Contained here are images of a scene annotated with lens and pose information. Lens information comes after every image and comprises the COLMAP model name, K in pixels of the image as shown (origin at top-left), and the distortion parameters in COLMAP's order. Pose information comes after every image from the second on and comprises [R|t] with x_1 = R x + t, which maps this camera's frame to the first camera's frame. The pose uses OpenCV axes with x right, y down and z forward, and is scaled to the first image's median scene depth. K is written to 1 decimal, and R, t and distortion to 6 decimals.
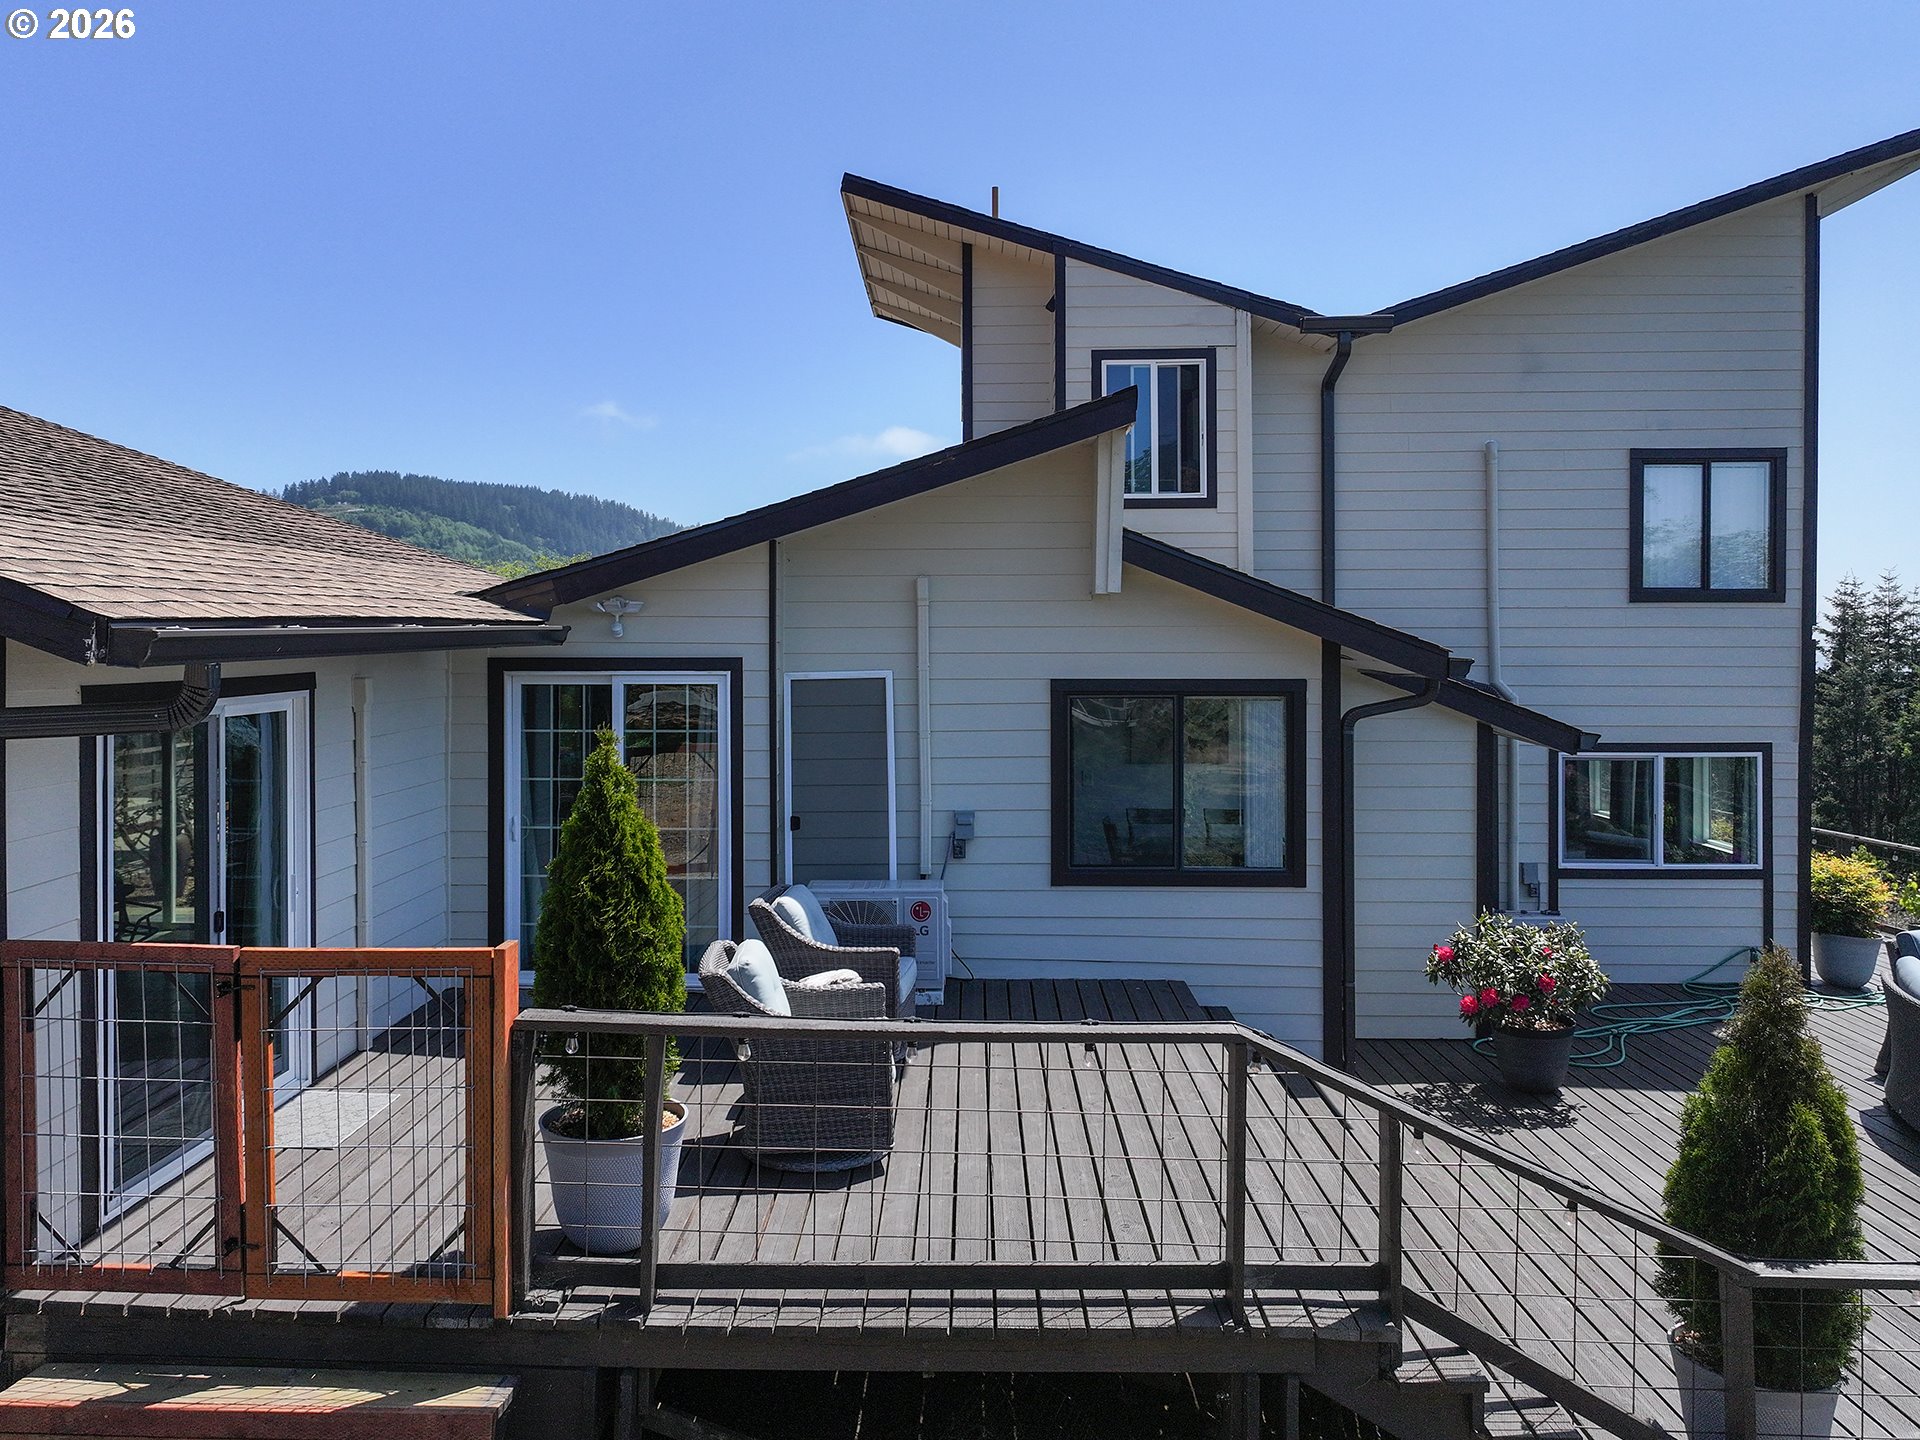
lens RADIAL K [[1446.7, 0, 944.4], [0, 1446.7, 713.8], [0, 0, 1]] dist [-0.003274, 0.000841]
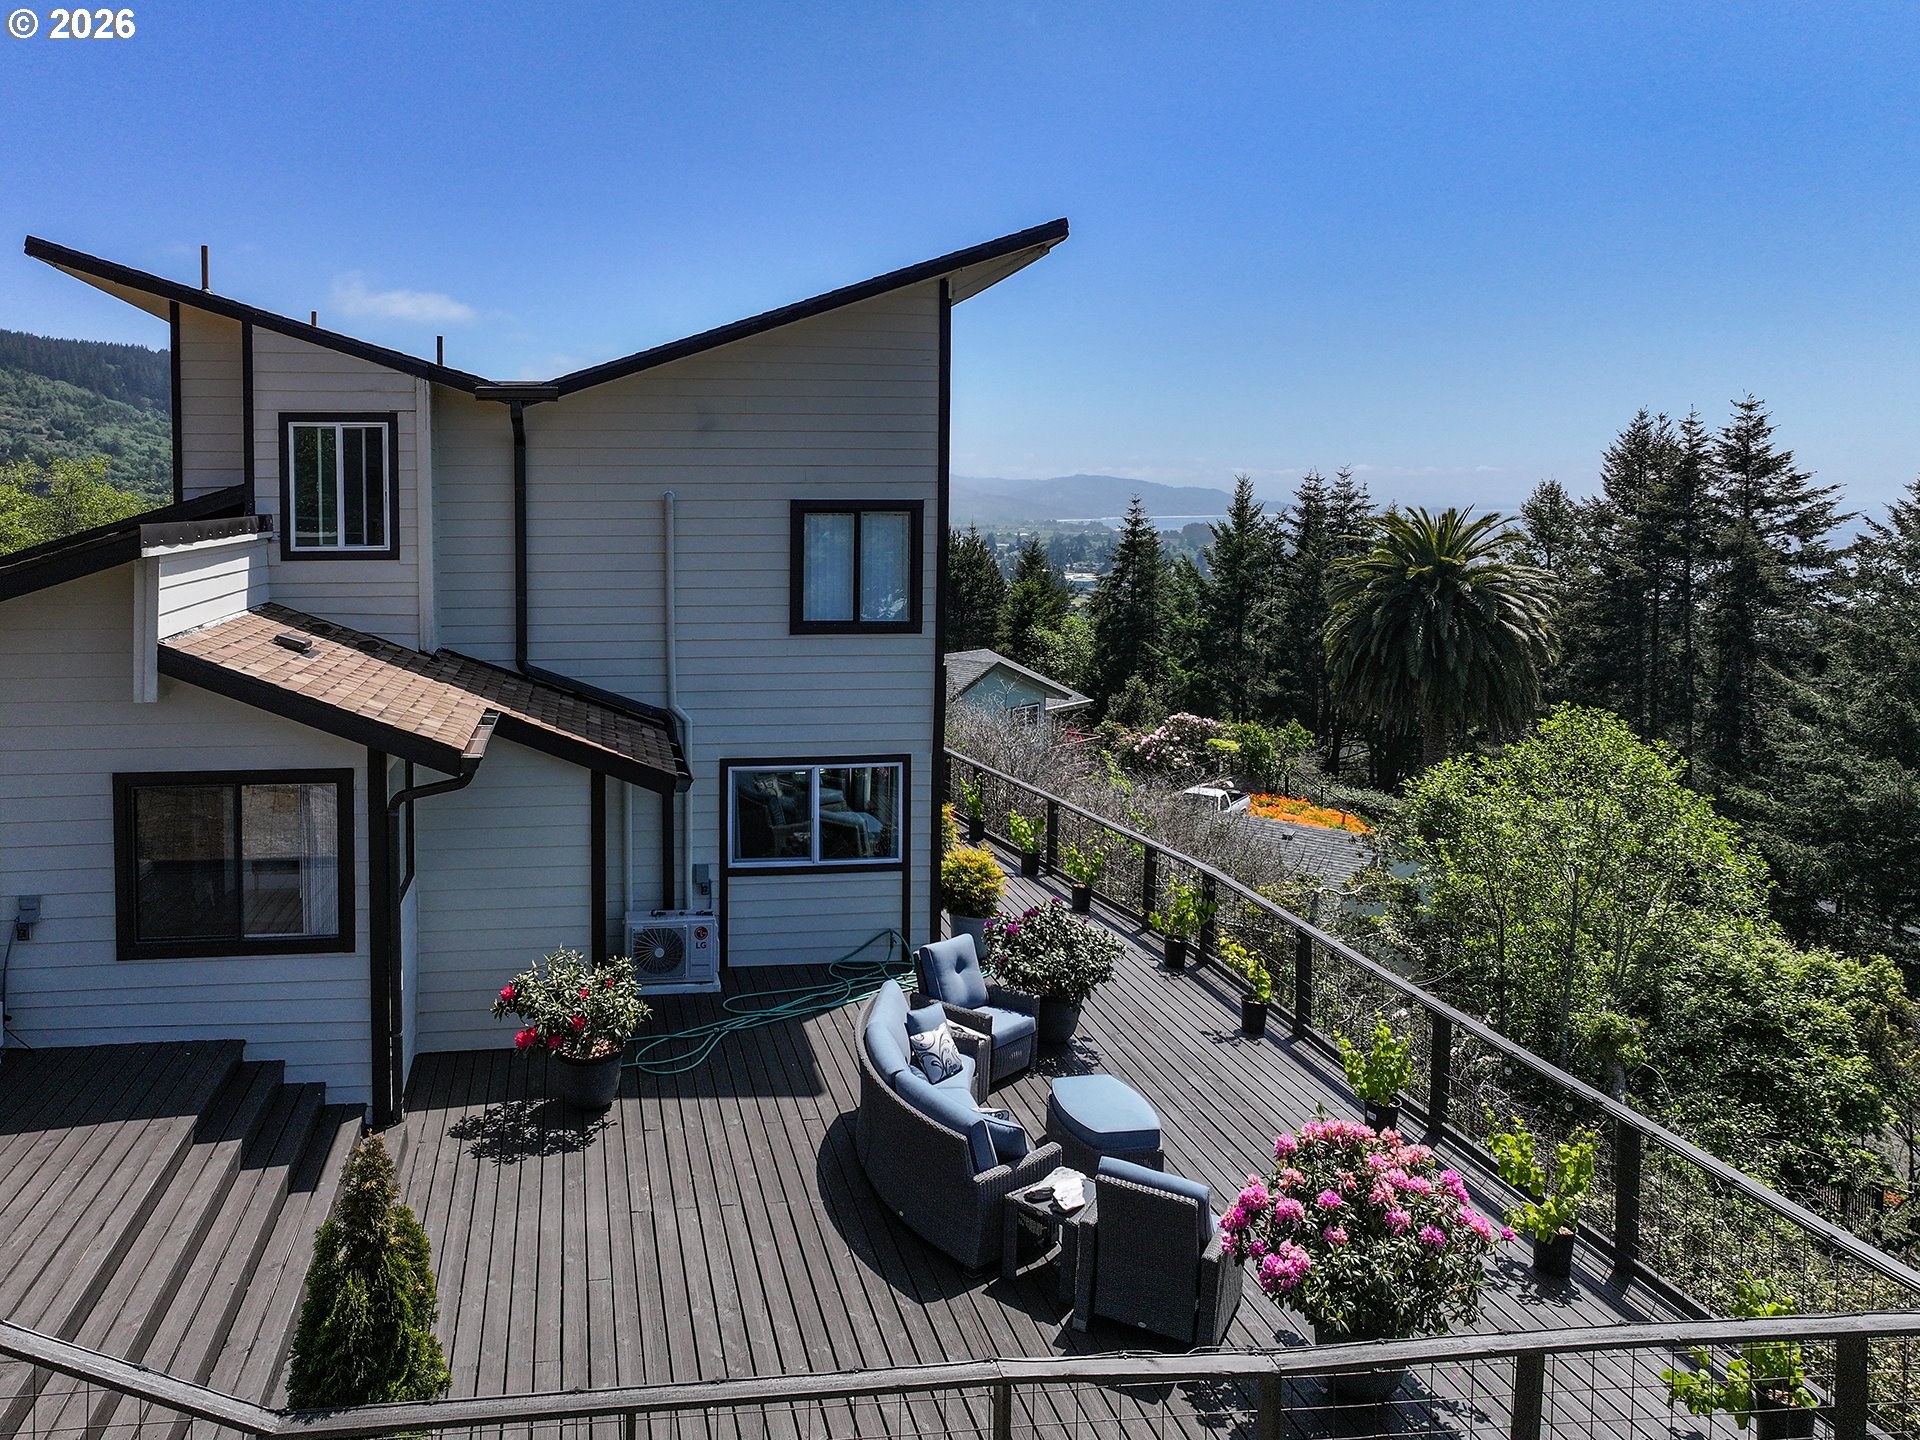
lens RADIAL K [[1385.9, 0, 811.8], [0, 1385.9, 611.4], [0, 0, 1]] dist [0.007590, 0.007975]
pose [[0.986626, -0.007052, 0.162846, 0.323611], [0.001361, 0.999385, 0.035029, -0.138771], [-0.162993, -0.034338, 0.986030, -0.088205]]
